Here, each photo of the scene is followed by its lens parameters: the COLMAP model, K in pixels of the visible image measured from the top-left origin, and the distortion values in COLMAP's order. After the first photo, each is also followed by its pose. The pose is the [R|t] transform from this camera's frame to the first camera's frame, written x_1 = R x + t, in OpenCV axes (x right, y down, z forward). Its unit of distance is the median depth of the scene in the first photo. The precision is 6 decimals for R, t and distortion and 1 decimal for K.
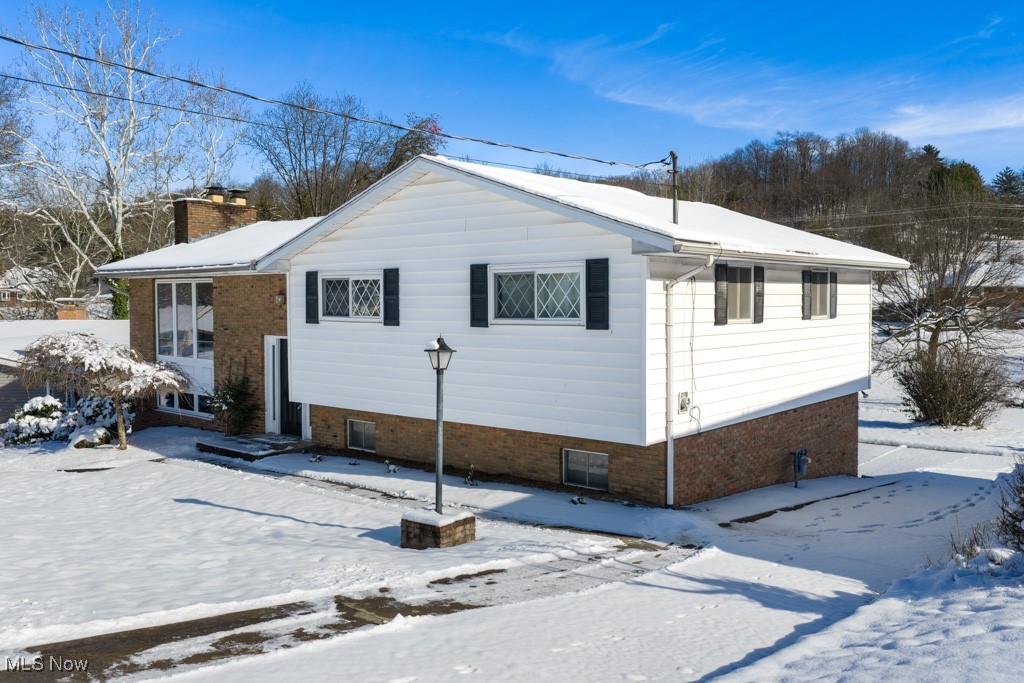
lens RADIAL K [[844.4, 0, 512.0], [0, 844.4, 341.5], [0, 0, 1]] dist [0.005329, -0.007195]
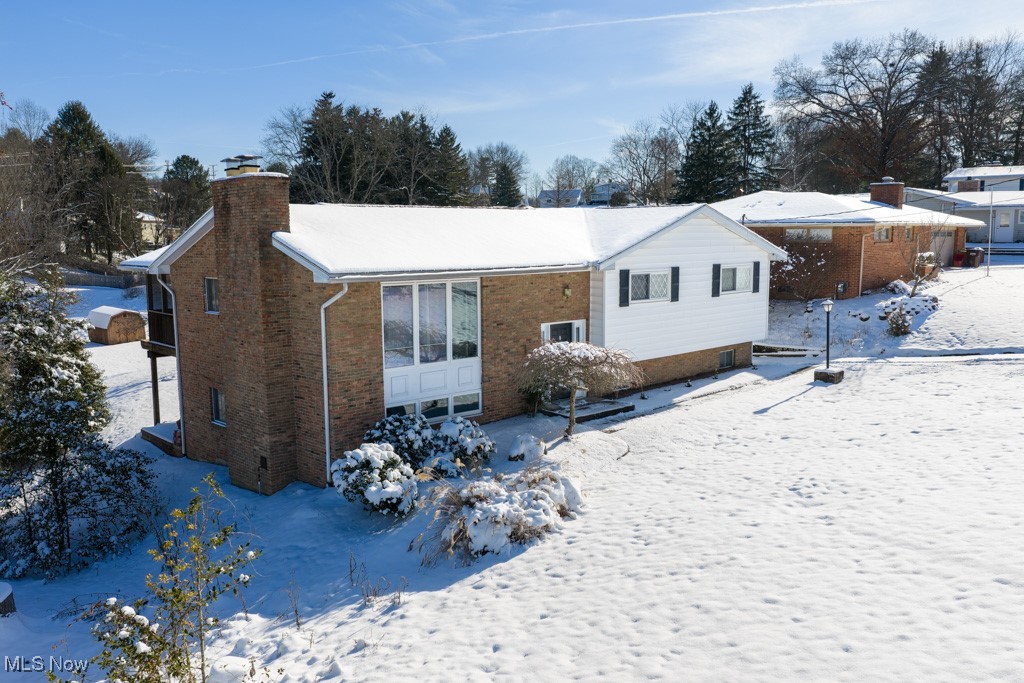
lens RADIAL K [[844.4, 0, 512.0], [0, 844.4, 341.5], [0, 0, 1]] dist [0.005329, -0.007195]
pose [[0.107834, -0.126974, 0.986027, -1.749048], [0.054120, 0.991090, 0.121707, -0.153564], [-0.992695, 0.040239, 0.113745, 1.085364]]
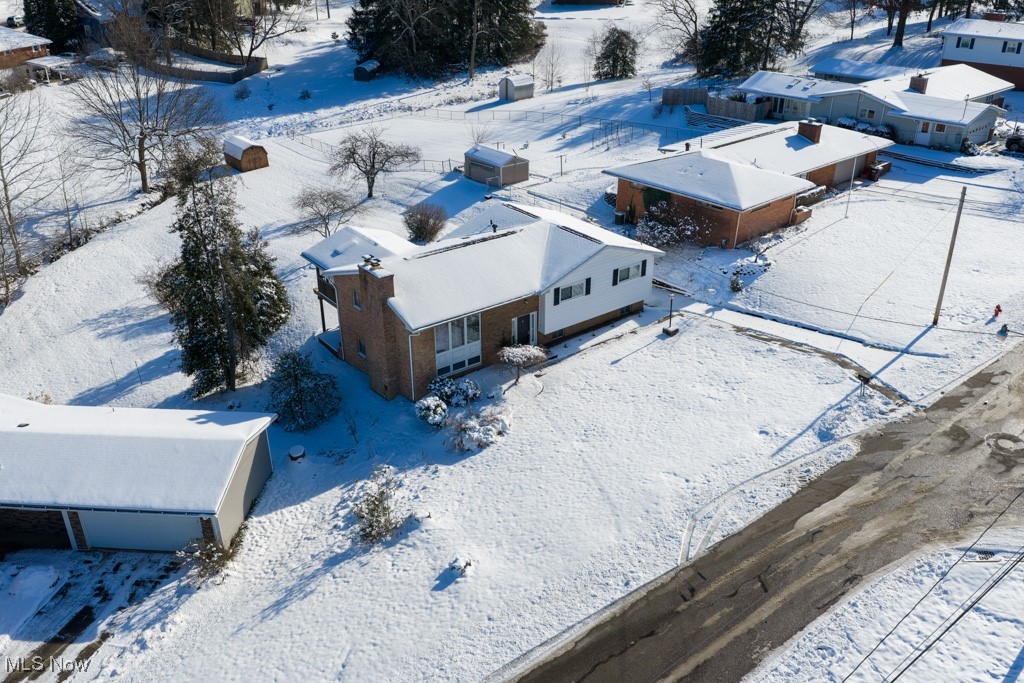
lens RADIAL K [[844.4, 0, 512.0], [0, 844.4, 341.5], [0, 0, 1]] dist [0.005329, -0.007195]
pose [[0.201471, -0.440014, 0.875098, -2.952054], [0.044898, 0.896628, 0.440503, -1.229324], [-0.978465, -0.049459, 0.200400, 0.604853]]
